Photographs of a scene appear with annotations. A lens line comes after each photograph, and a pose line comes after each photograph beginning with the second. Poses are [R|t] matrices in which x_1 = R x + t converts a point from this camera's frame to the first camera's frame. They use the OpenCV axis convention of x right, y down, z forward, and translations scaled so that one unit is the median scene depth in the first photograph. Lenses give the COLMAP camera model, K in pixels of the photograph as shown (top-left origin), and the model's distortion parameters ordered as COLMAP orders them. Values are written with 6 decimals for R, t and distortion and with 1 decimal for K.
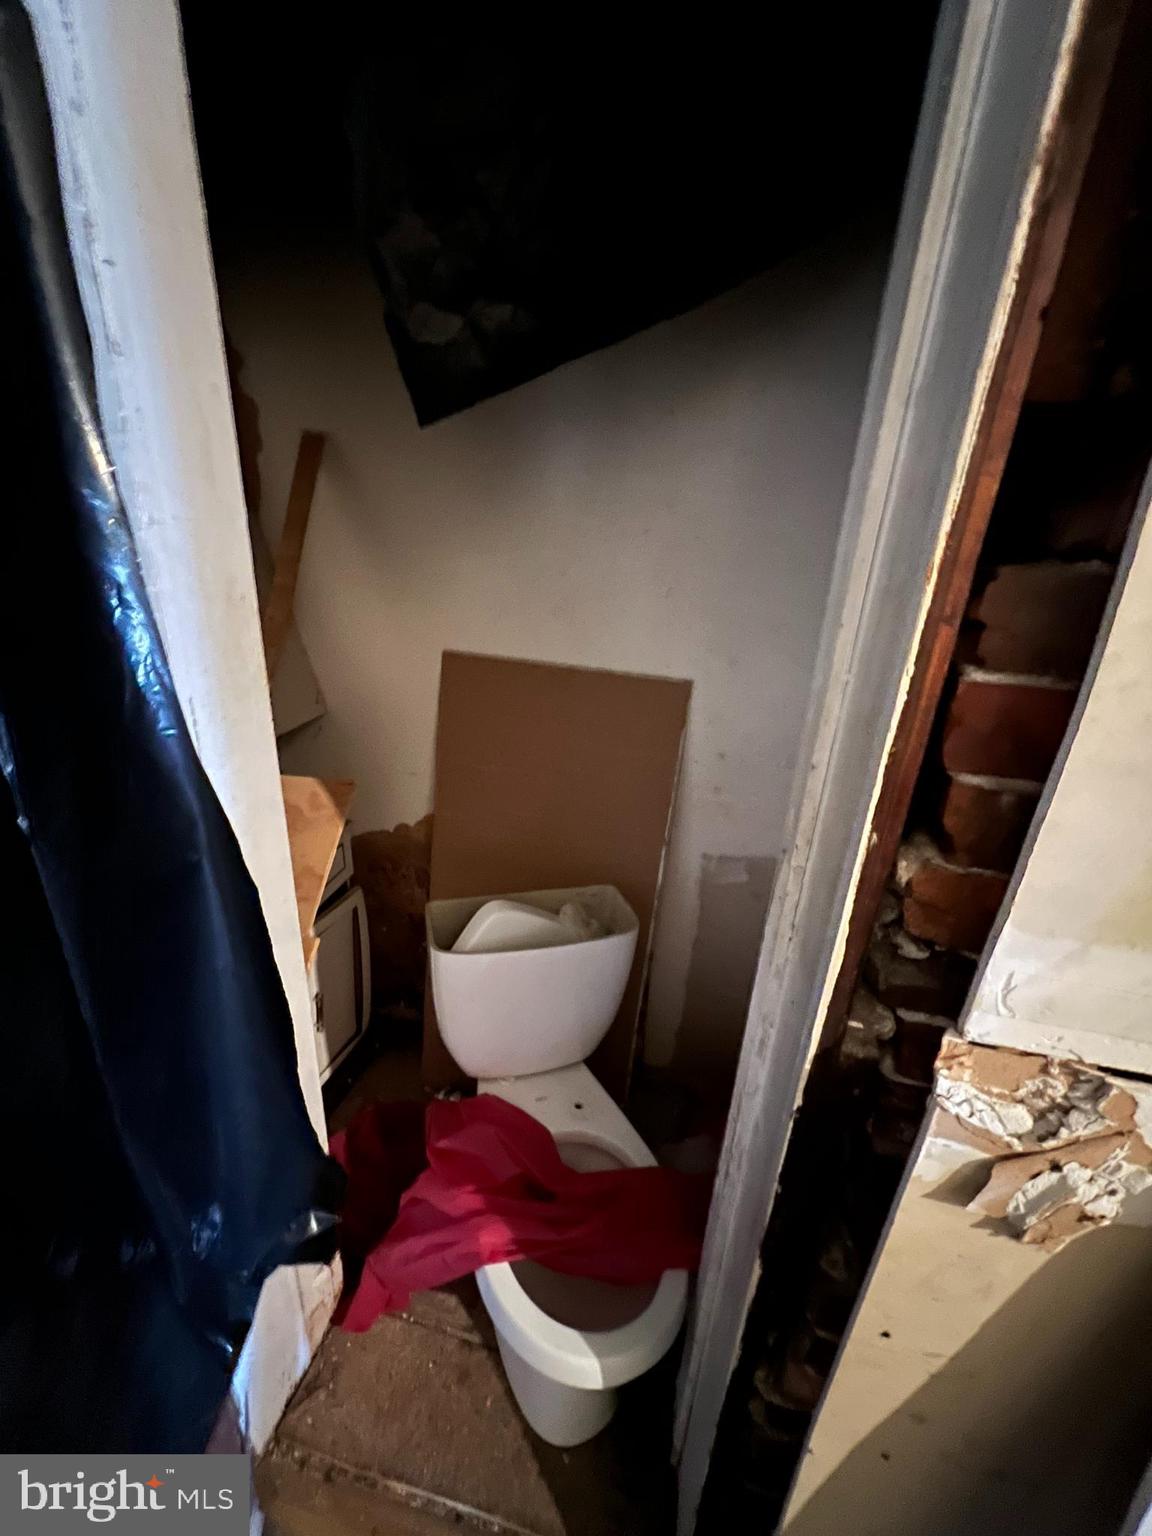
lens RADIAL K [[613.6, 0, 572.5], [0, 613.6, 771.1], [0, 0, 1]] dist [0.000441, -0.000131]
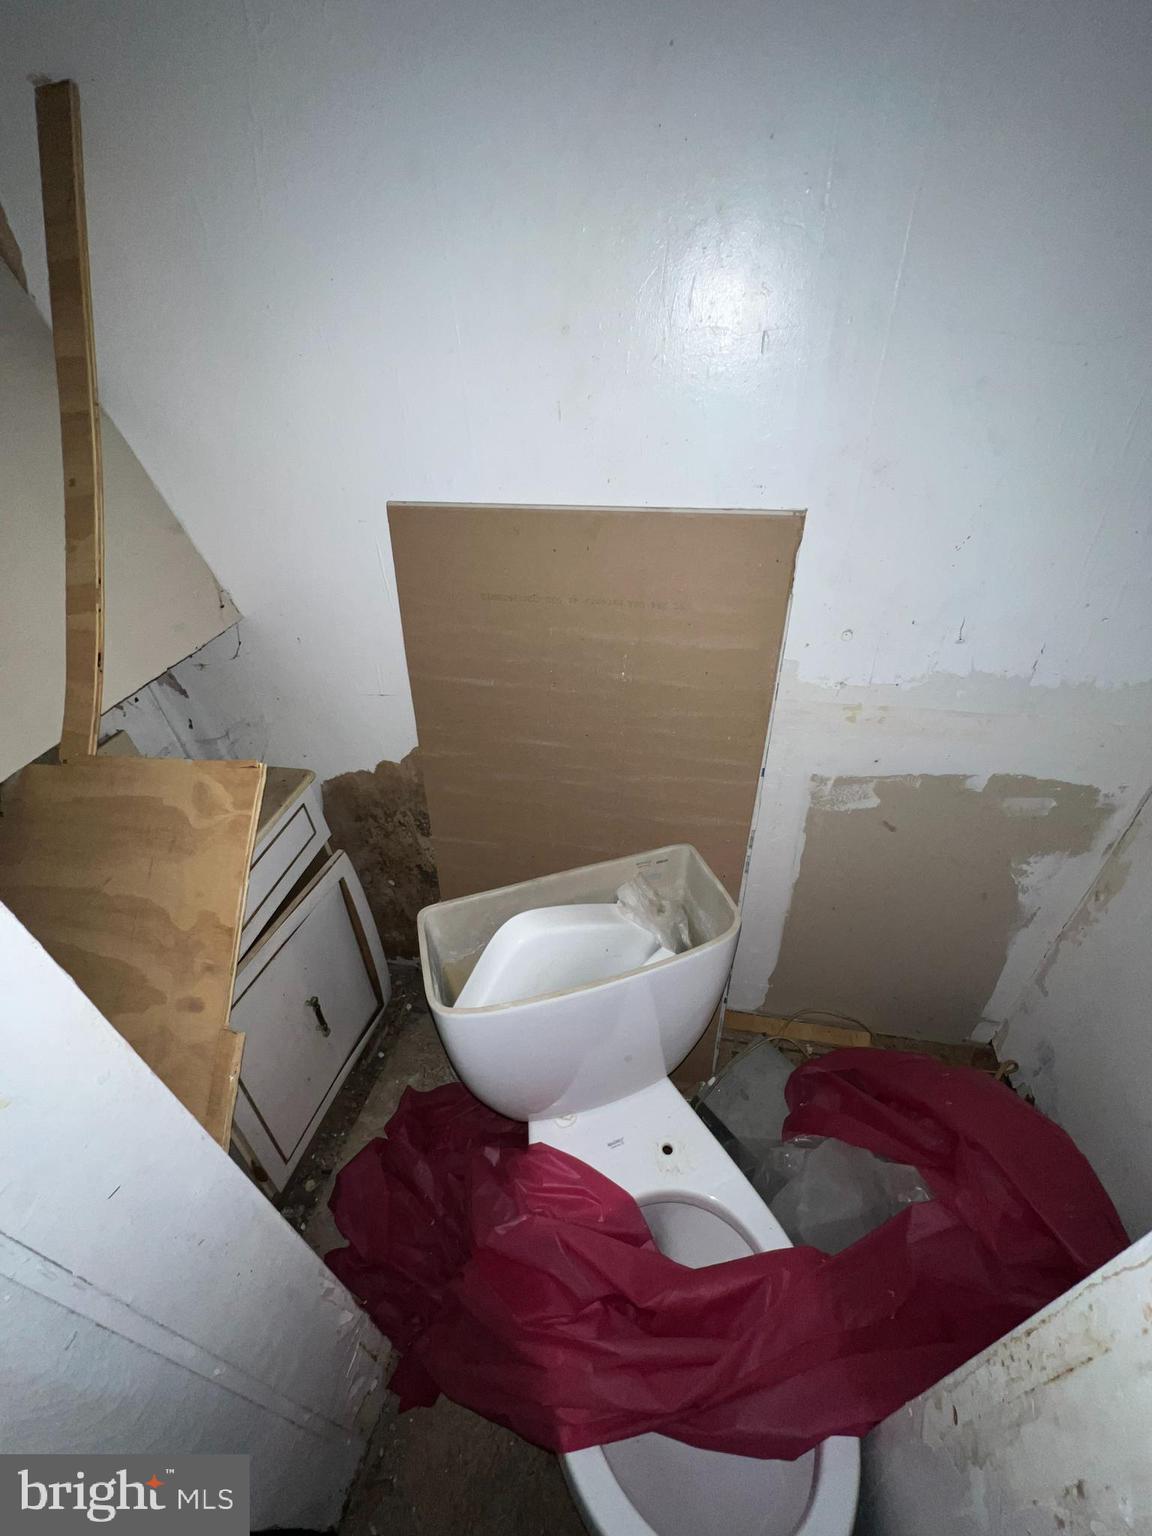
lens RADIAL K [[613.6, 0, 580.9], [0, 613.6, 762.5], [0, 0, 1]] dist [0.000441, -0.000131]
pose [[0.994316, -0.095731, -0.046587, -0.012203], [0.104218, 0.964626, 0.242146, -0.072332], [0.021758, -0.245625, 0.969121, 0.329882]]
